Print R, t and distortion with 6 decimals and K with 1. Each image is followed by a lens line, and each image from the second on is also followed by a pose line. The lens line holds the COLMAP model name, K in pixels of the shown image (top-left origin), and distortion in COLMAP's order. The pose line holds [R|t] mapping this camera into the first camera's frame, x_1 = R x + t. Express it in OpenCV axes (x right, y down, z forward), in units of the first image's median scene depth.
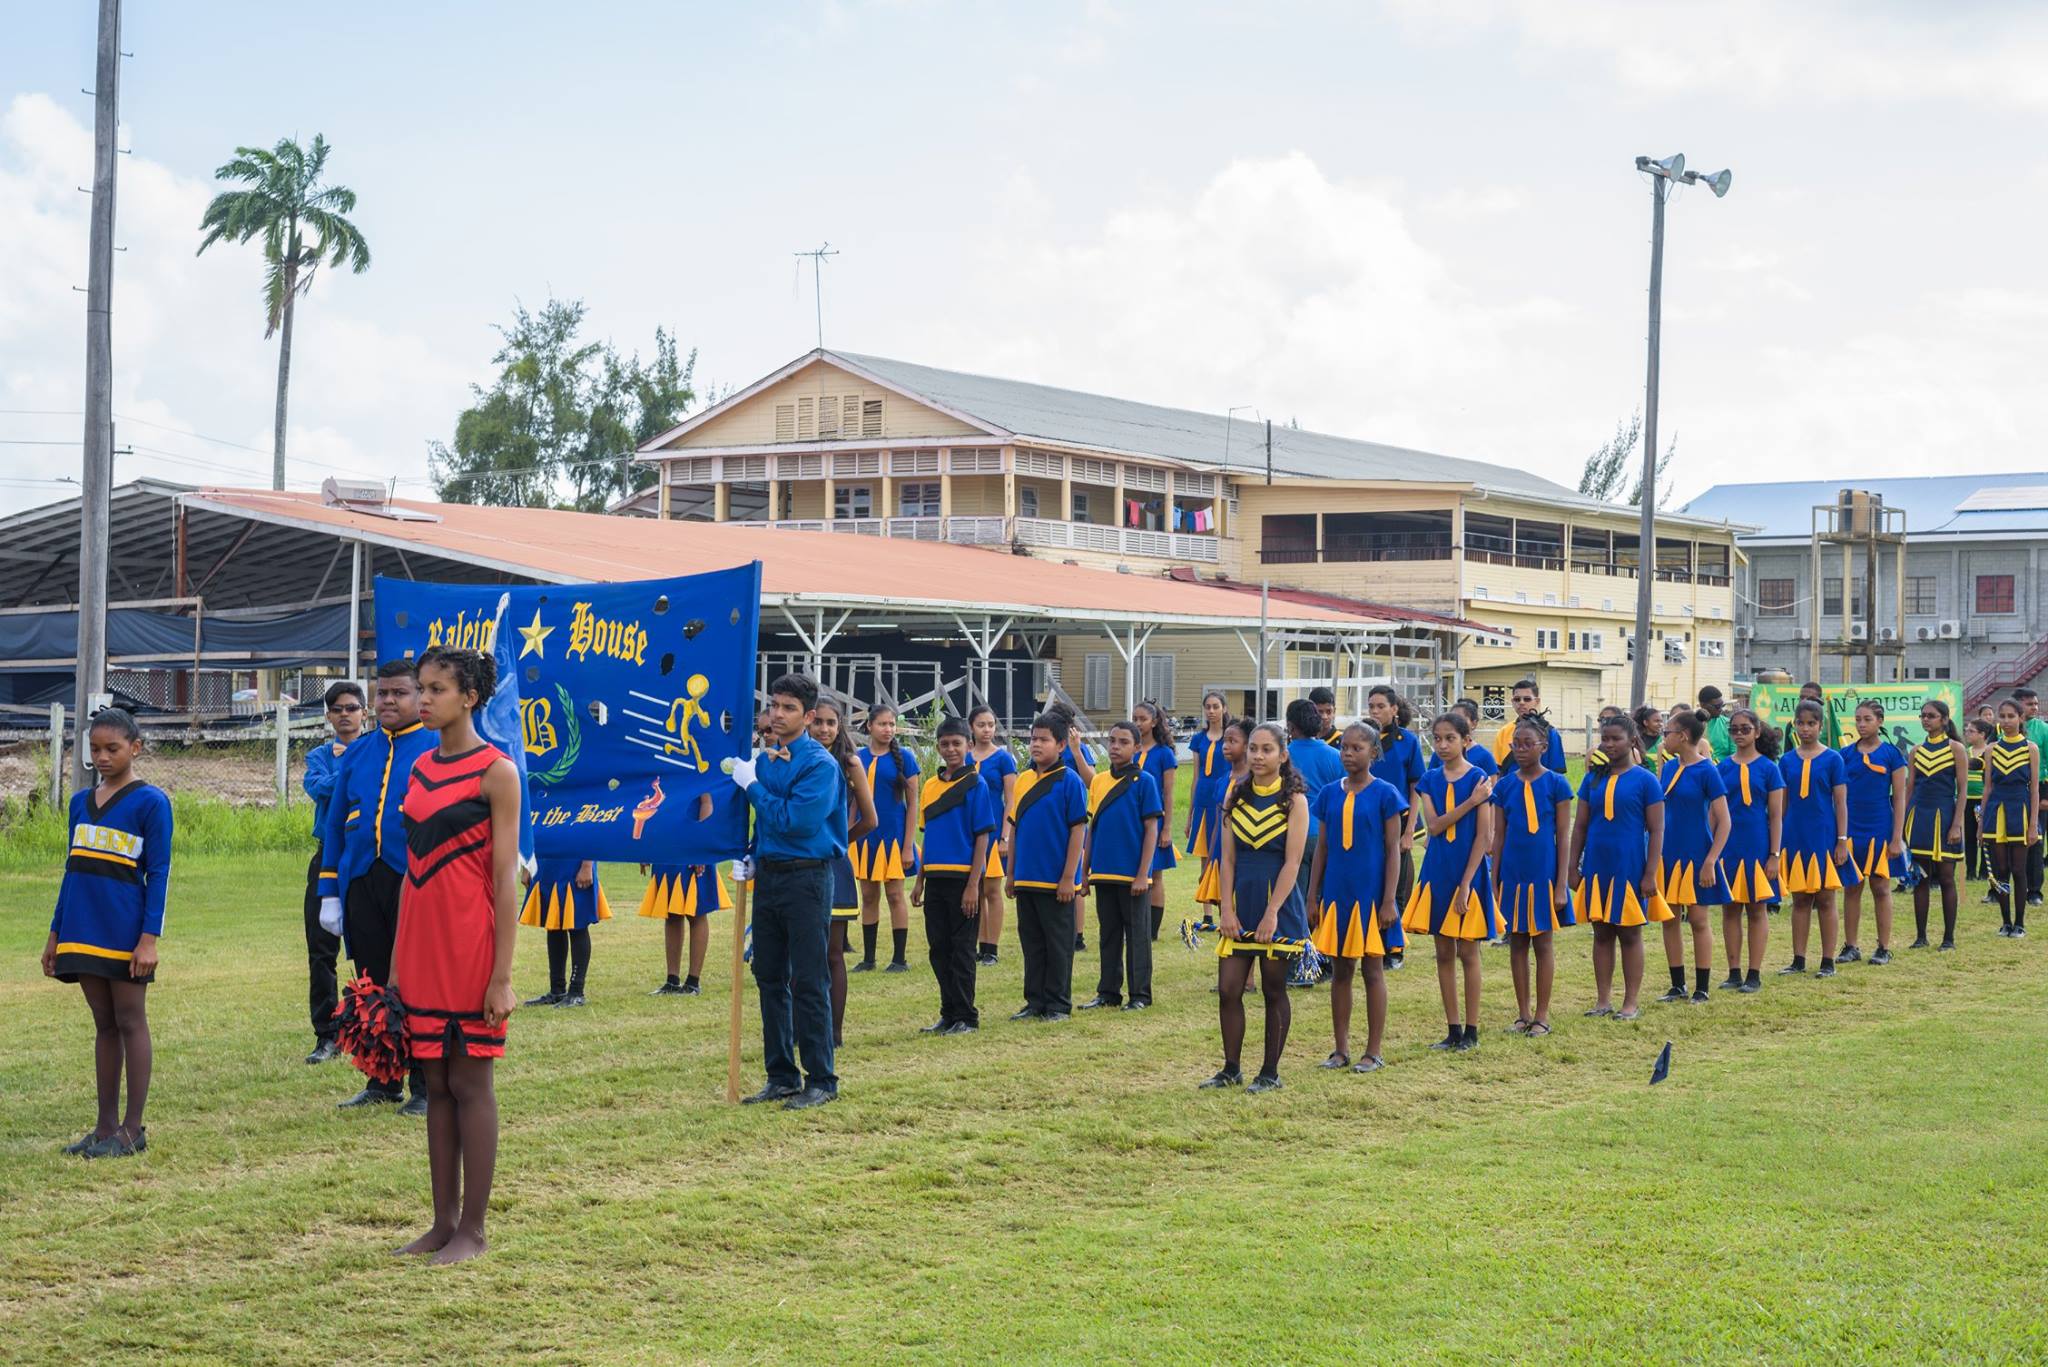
lens RADIAL K [[3032.2, 0, 1024.0], [0, 3032.2, 683.5], [0, 0, 1]] dist [0.041731, 0.008104]
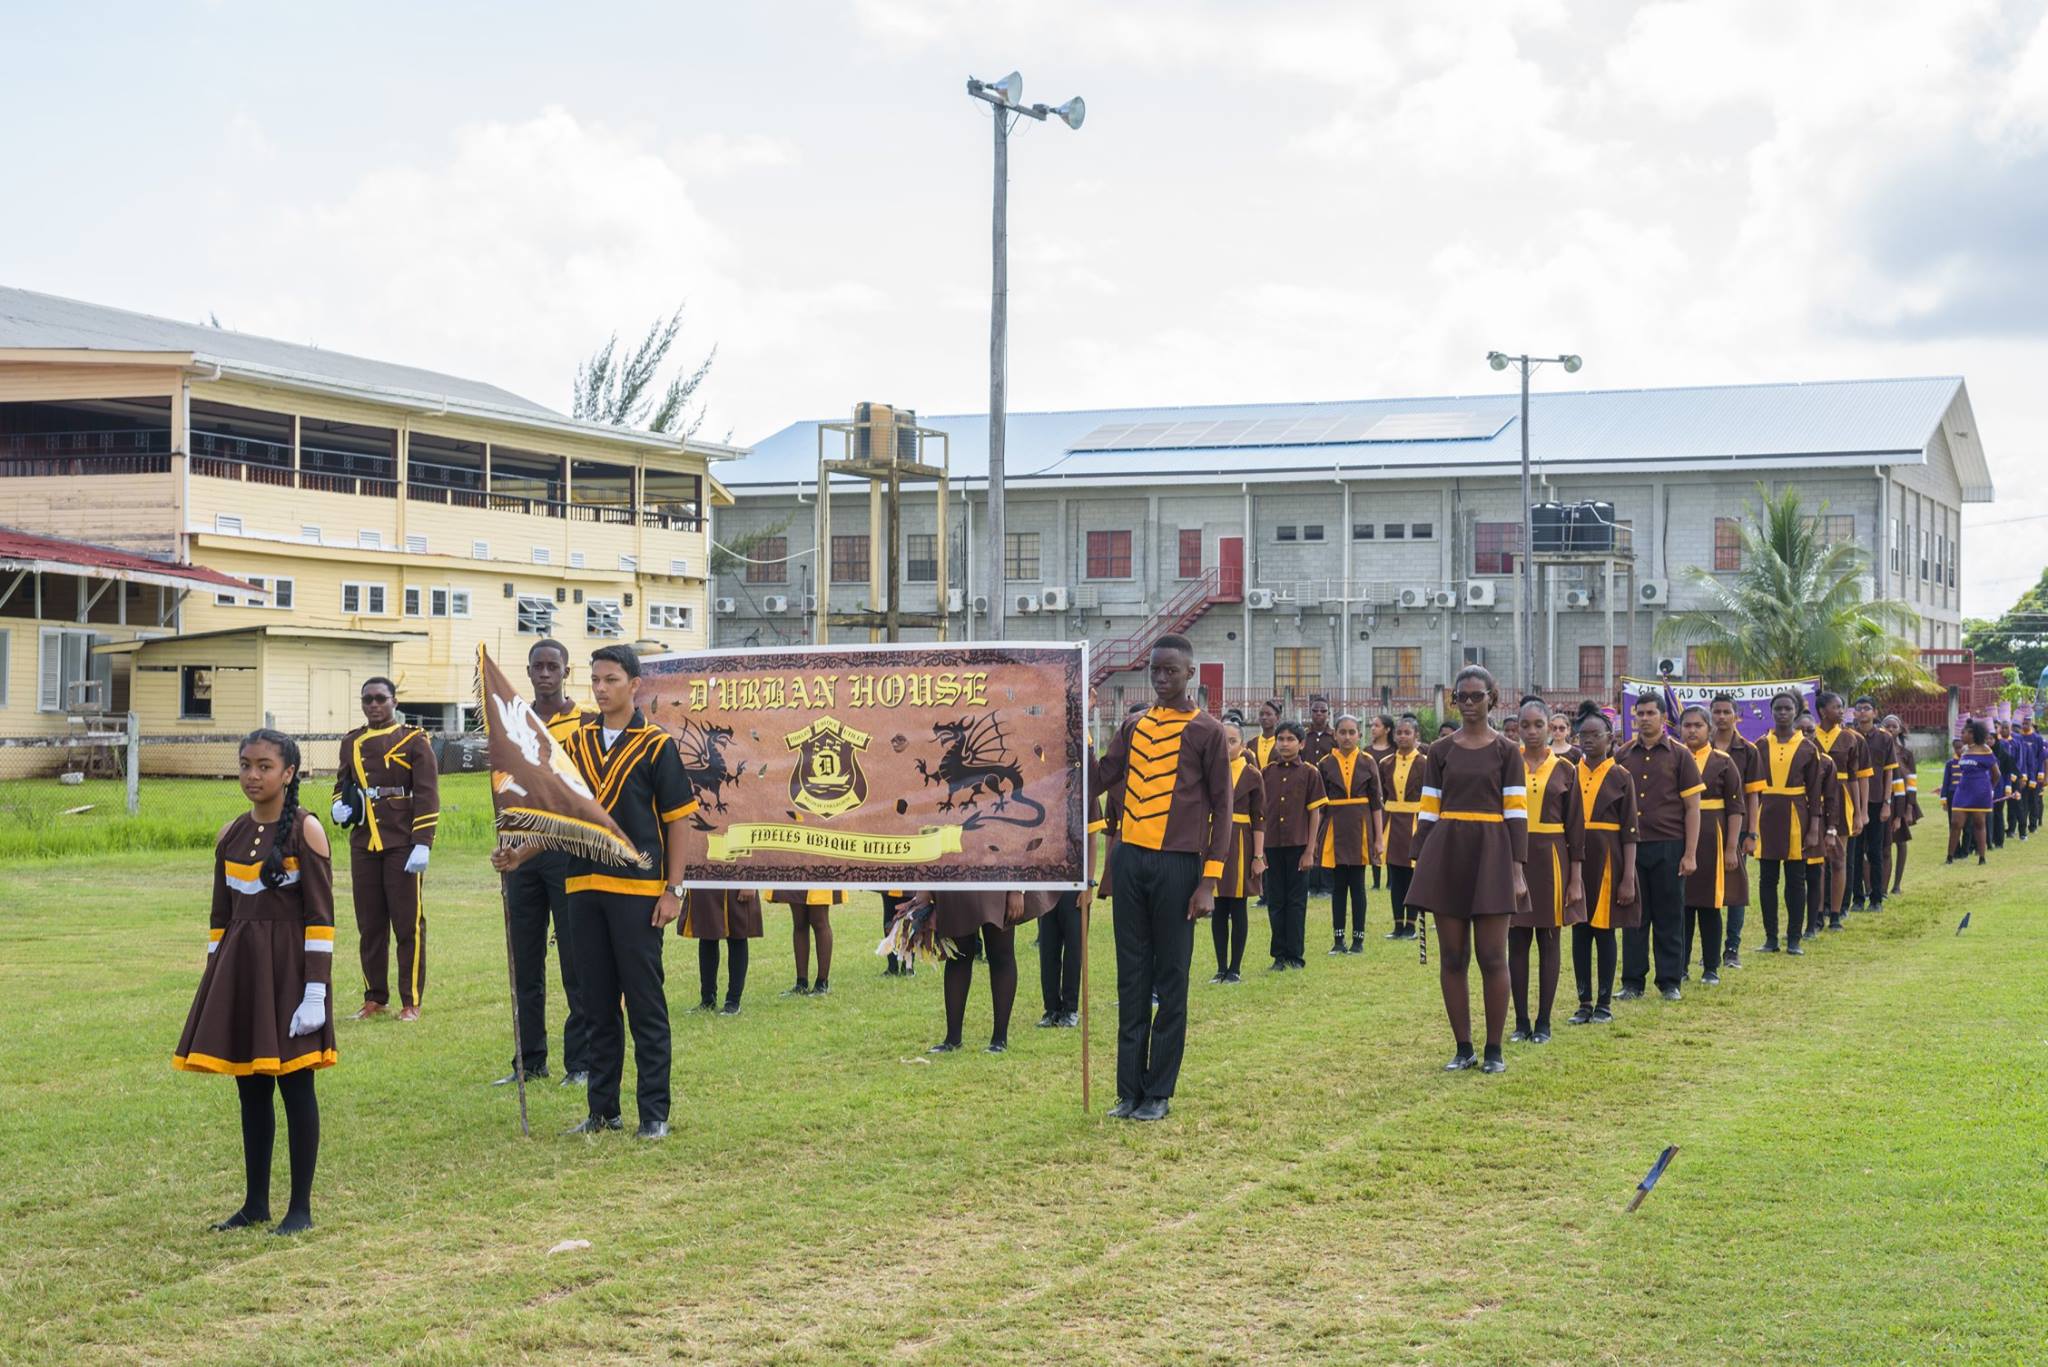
lens RADIAL K [[3032.2, 0, 1024.0], [0, 3032.2, 683.5], [0, 0, 1]] dist [0.041731, 0.008104]
pose [[0.977396, -0.003244, 0.211390, 0.150275], [0.002829, 0.999993, 0.002268, 0.002818], [-0.211396, -0.001619, 0.977399, 0.268329]]
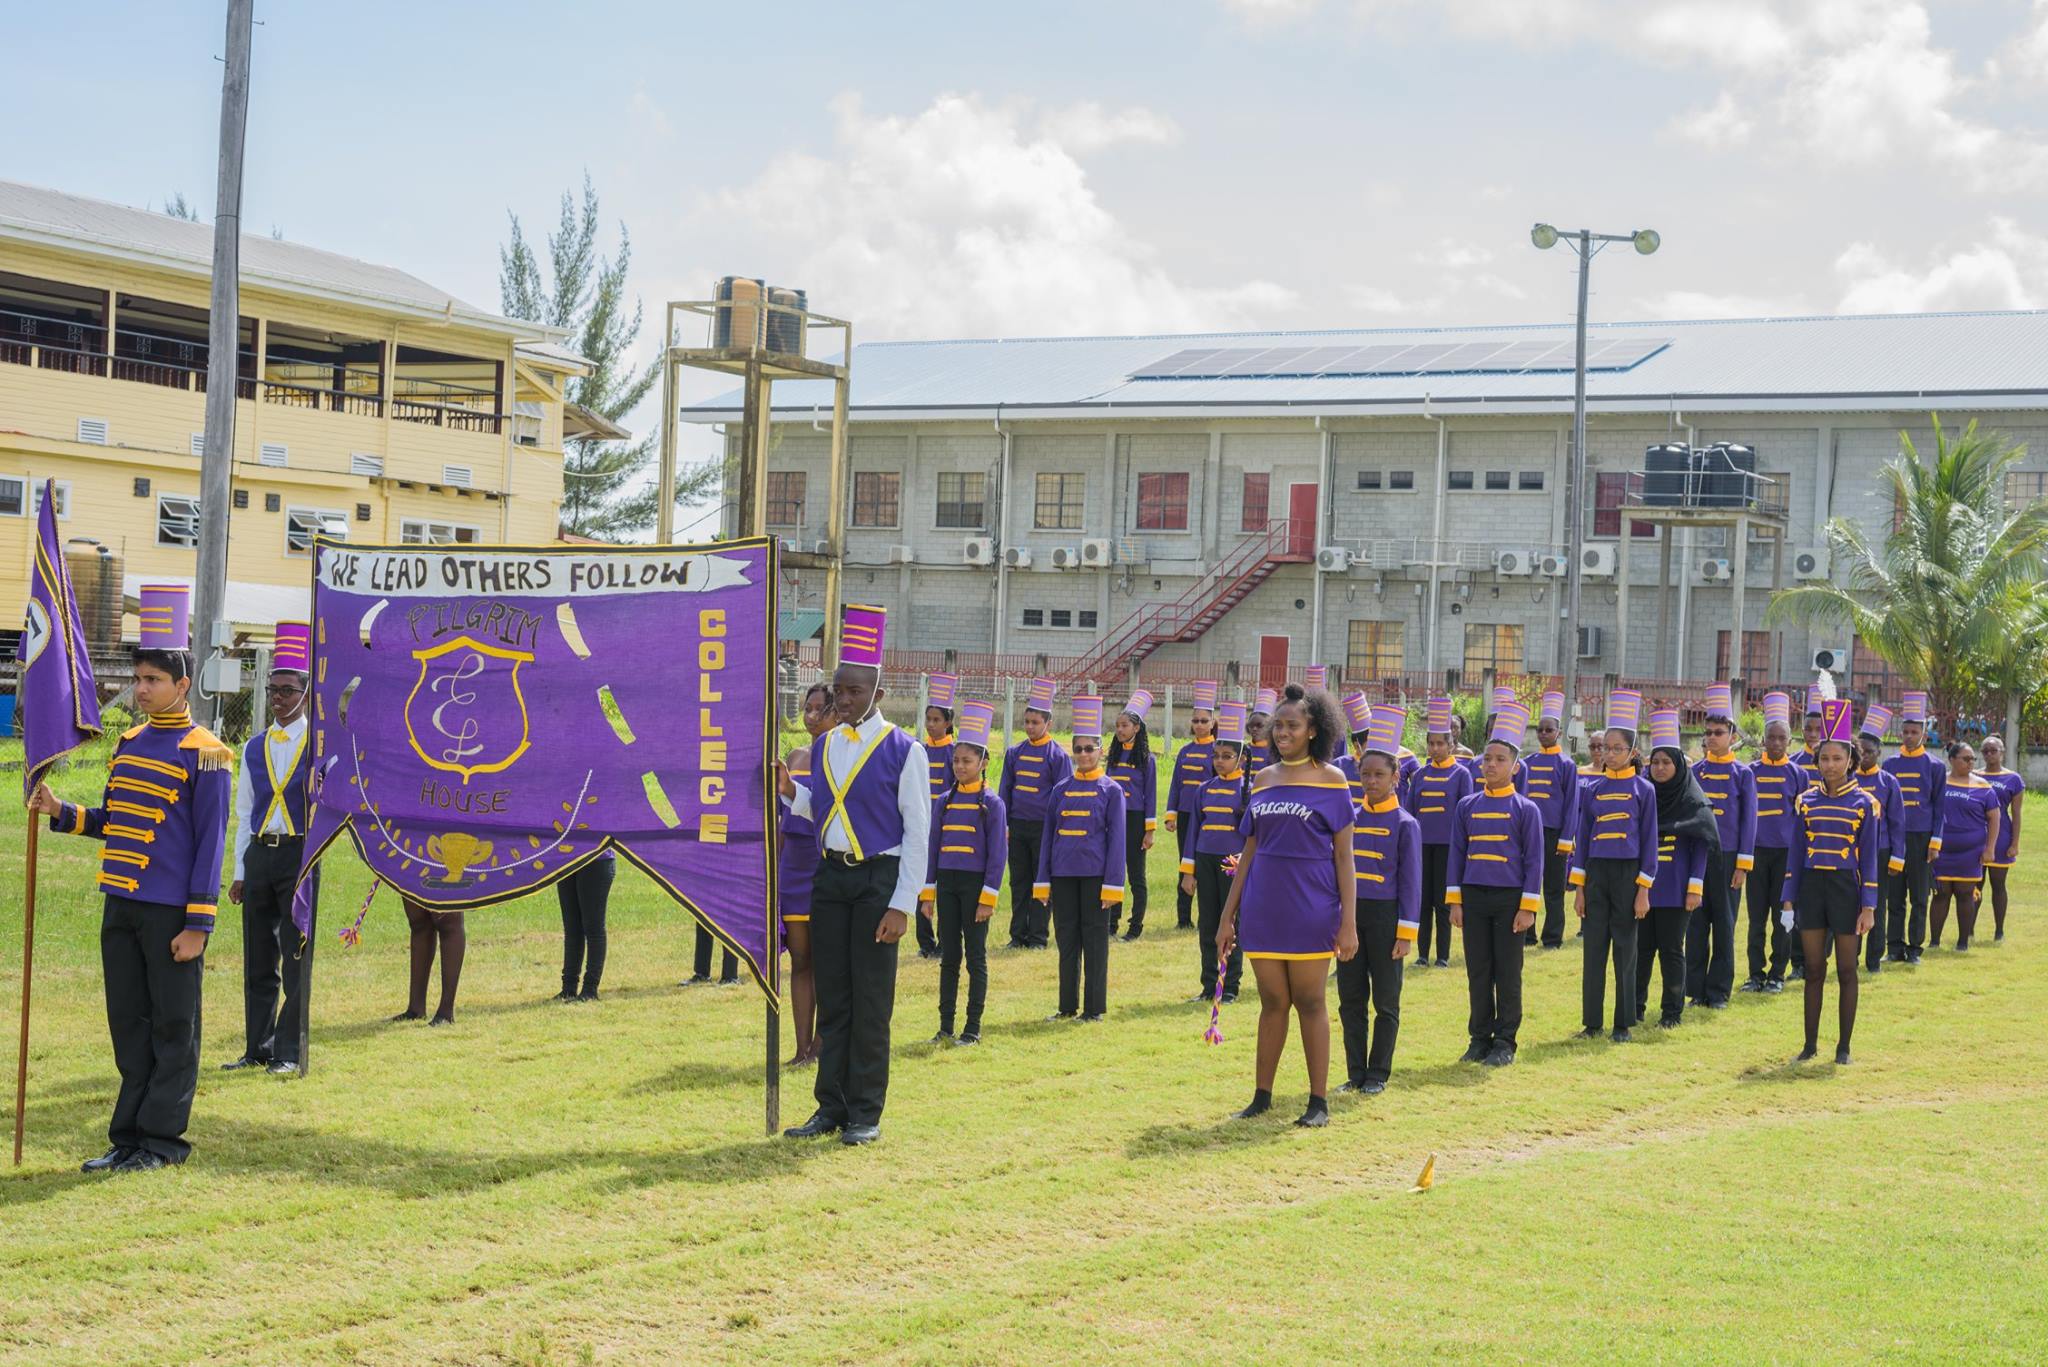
lens RADIAL K [[2845.6, 0, 1024.0], [0, 2845.6, 683.5], [0, 0, 1]] dist [-0.010182, 0.034803]
pose [[0.997428, 0.035861, 0.062064, 0.291500], [-0.036460, 0.999299, 0.008541, 0.006786], [-0.061714, -0.010782, 0.998036, 0.448490]]
